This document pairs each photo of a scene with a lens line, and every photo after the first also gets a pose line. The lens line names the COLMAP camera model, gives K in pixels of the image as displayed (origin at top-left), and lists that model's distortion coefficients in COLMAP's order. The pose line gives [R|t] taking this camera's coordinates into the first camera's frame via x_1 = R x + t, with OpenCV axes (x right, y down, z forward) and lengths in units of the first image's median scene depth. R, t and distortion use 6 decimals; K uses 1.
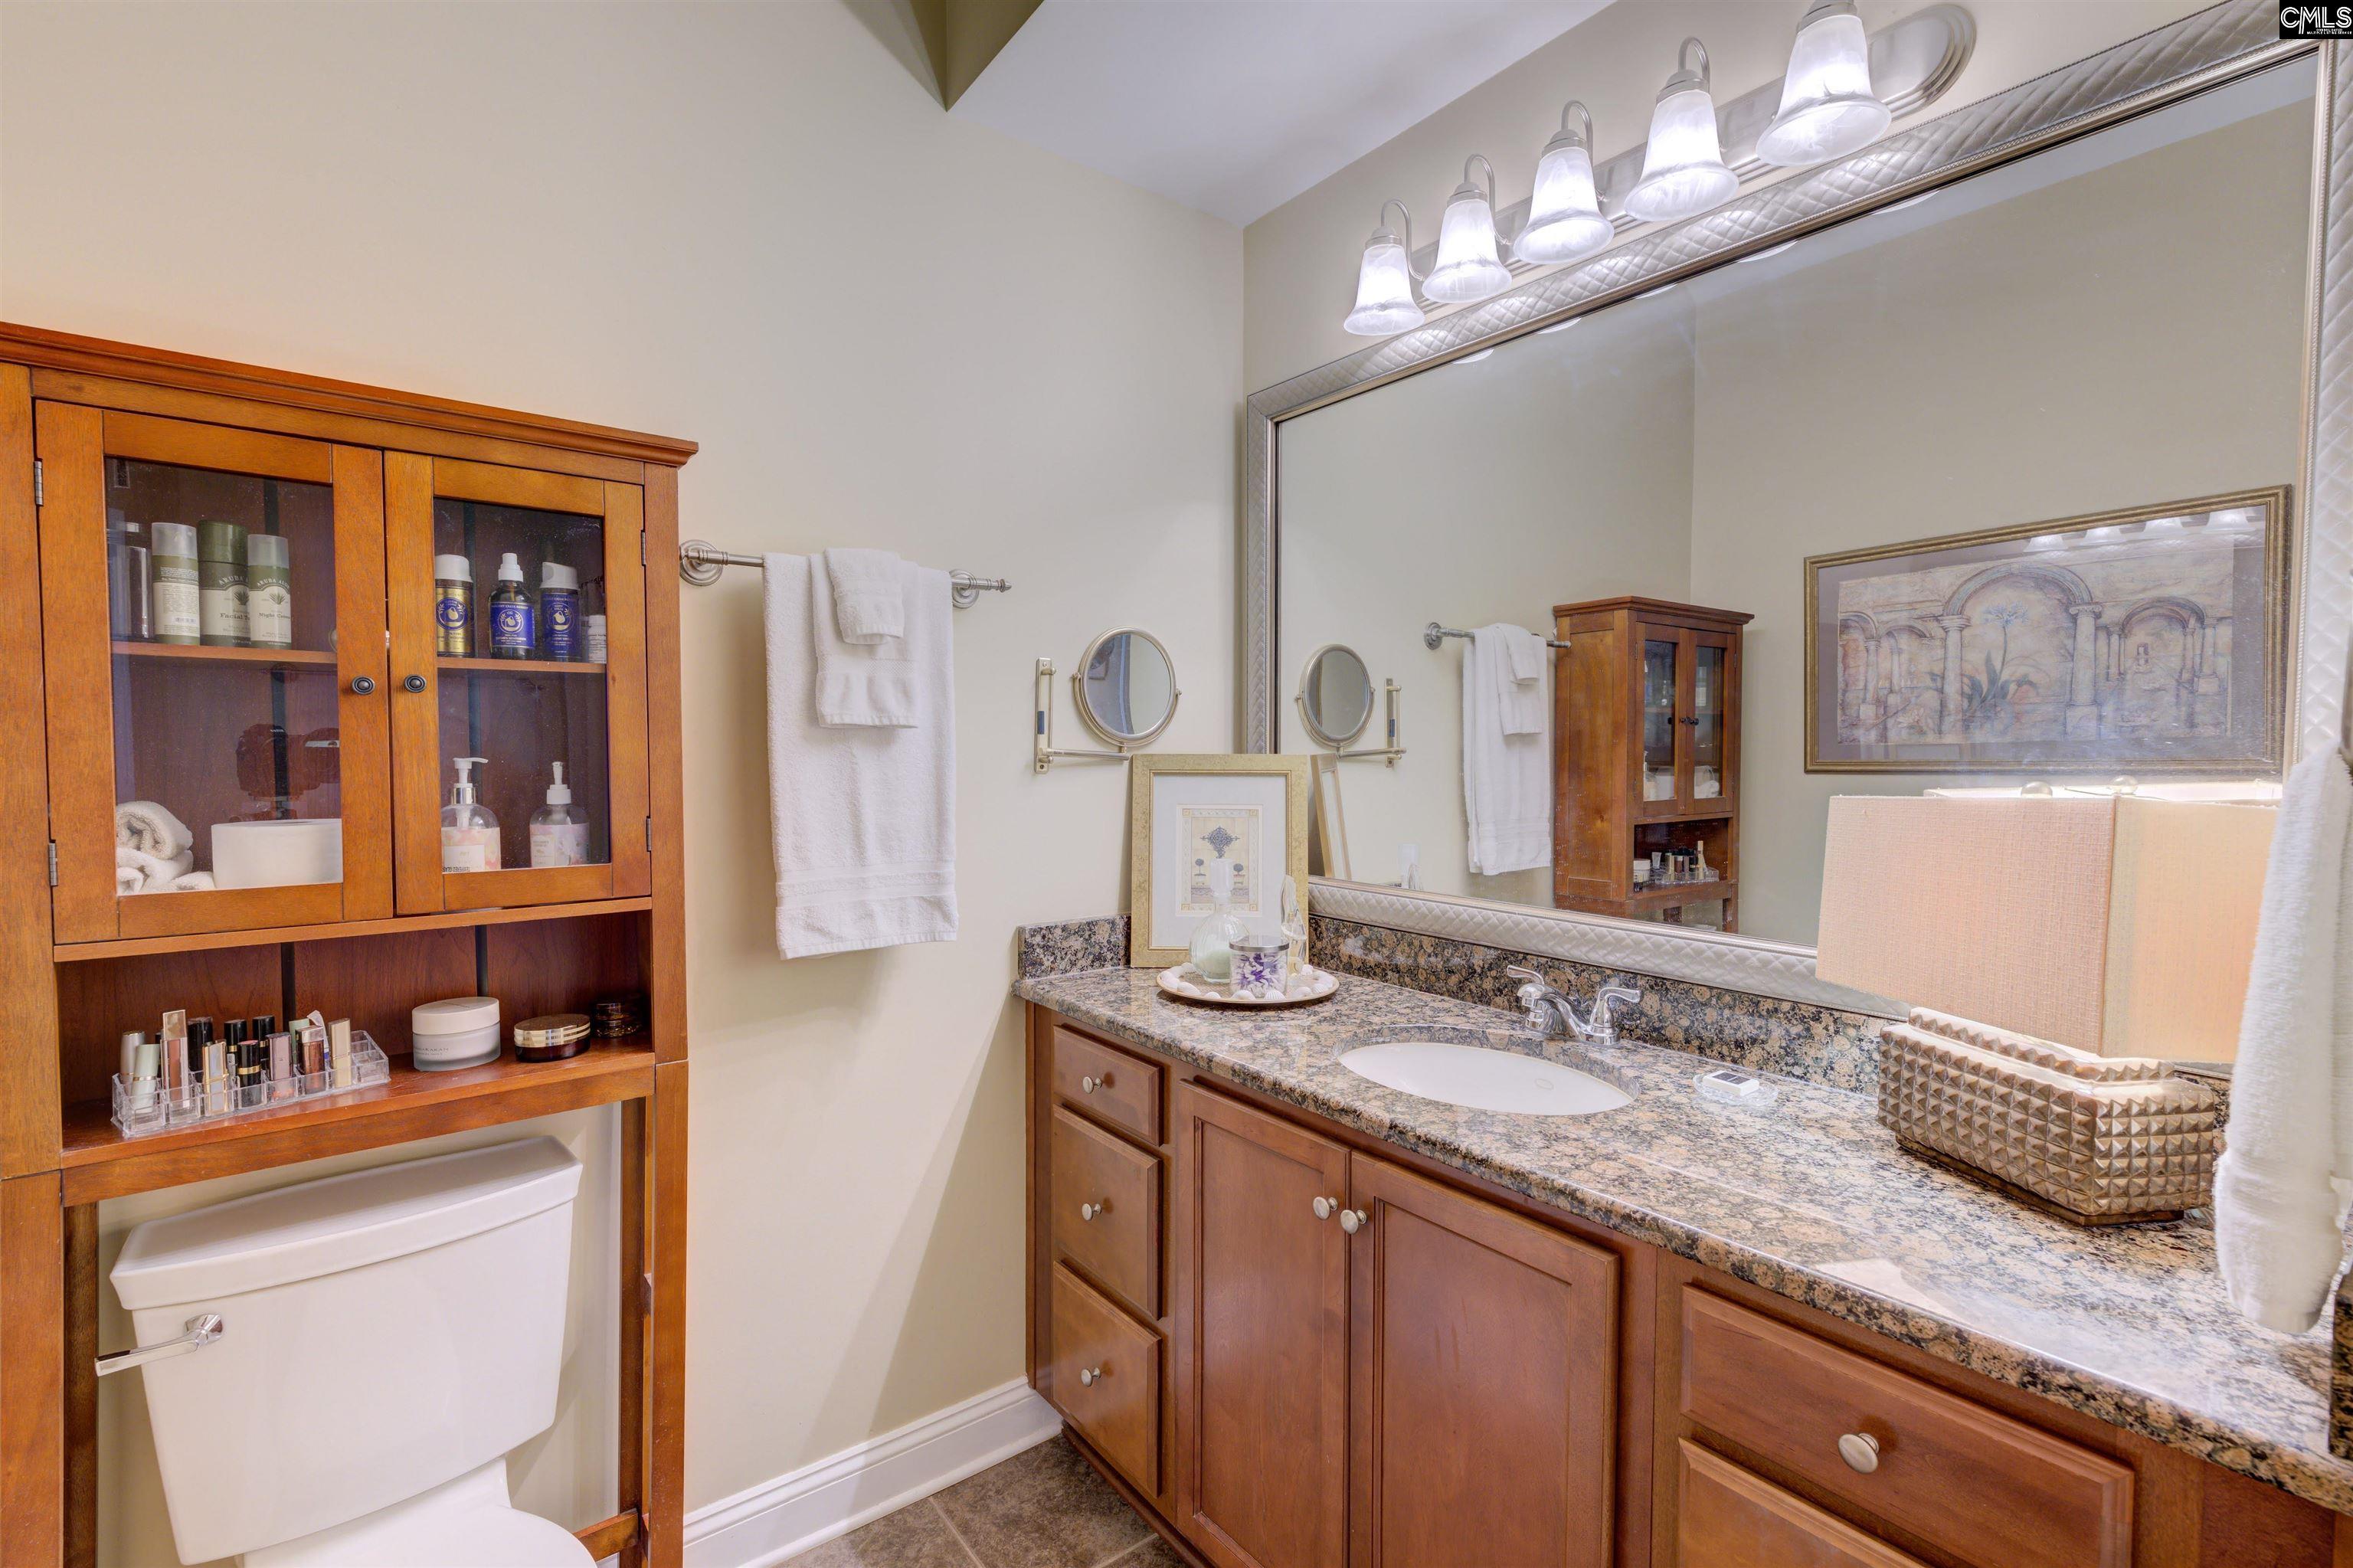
lens RADIAL K [[1022.4, 0, 1121.8], [0, 1022.4, 849.6], [0, 0, 1]] dist [0.000377, 0.000133]
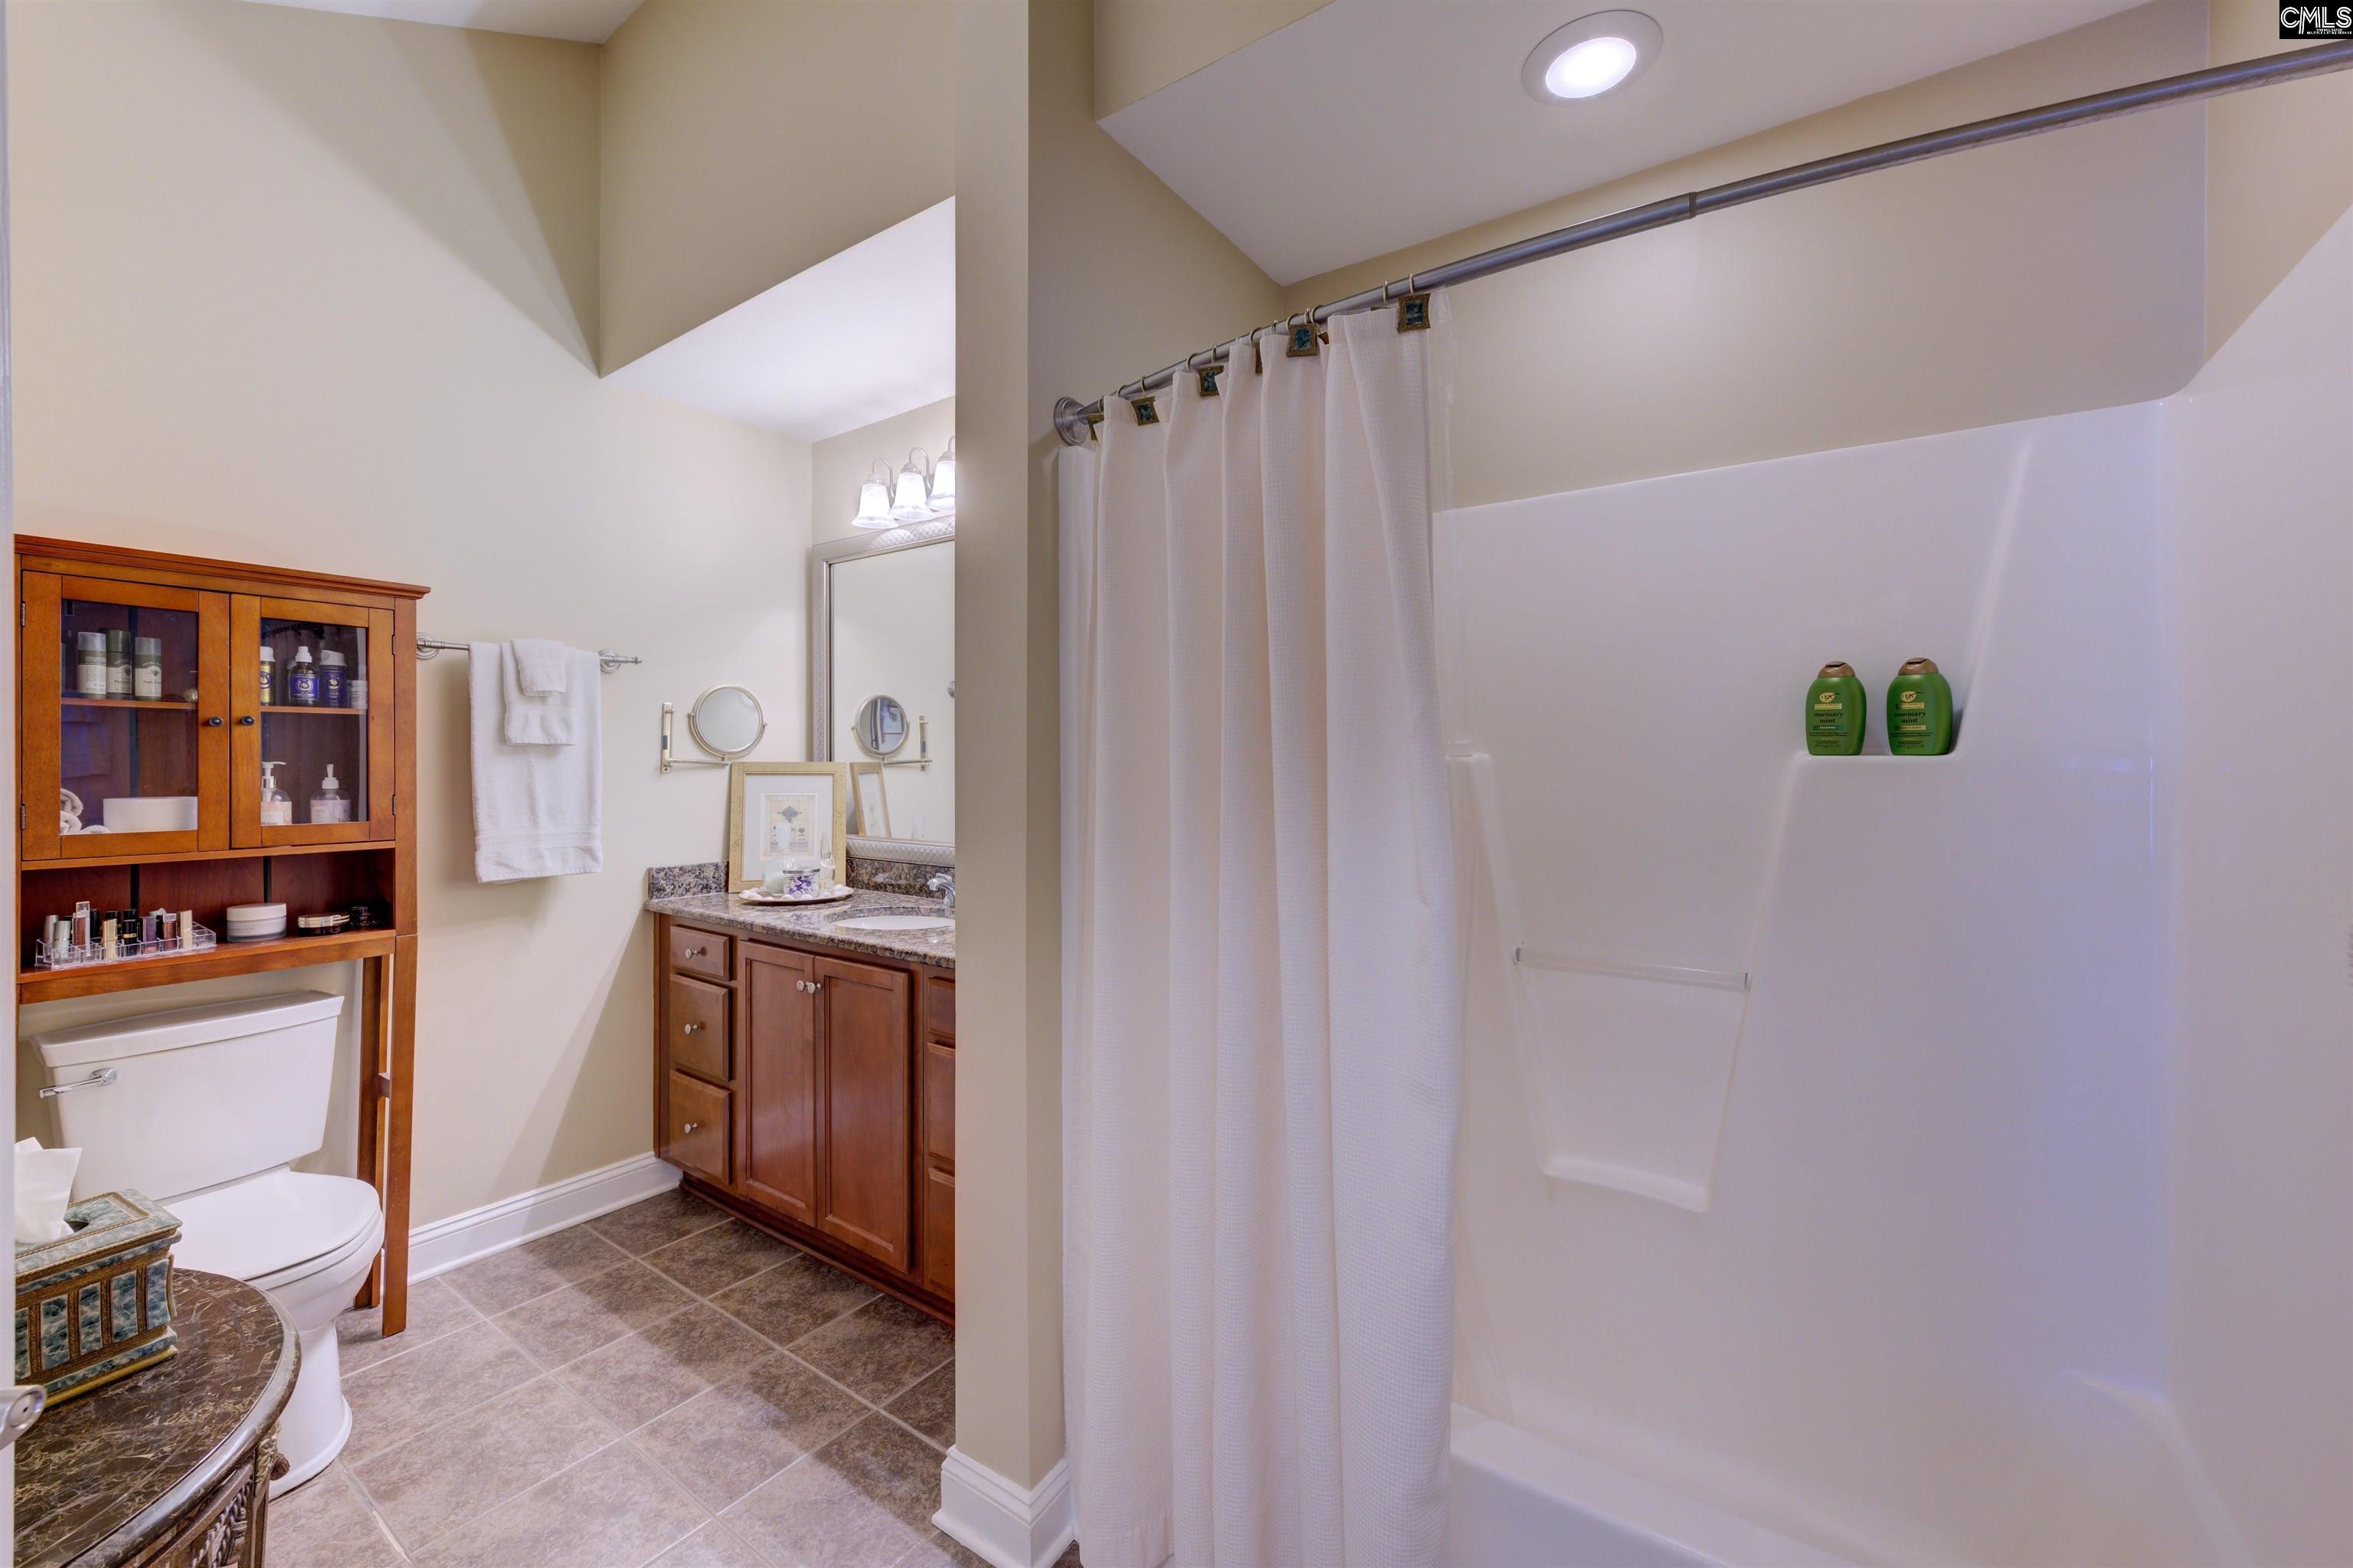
lens RADIAL K [[932.9, 0, 1164.5], [0, 932.9, 791.8], [0, 0, 1]] dist [0.000574, 0.000466]
pose [[0.943160, -0.009072, 0.332215, 0.238706], [0.030997, 0.997671, -0.060755, 0.093620], [-0.330891, 0.067599, 0.941245, -0.889423]]
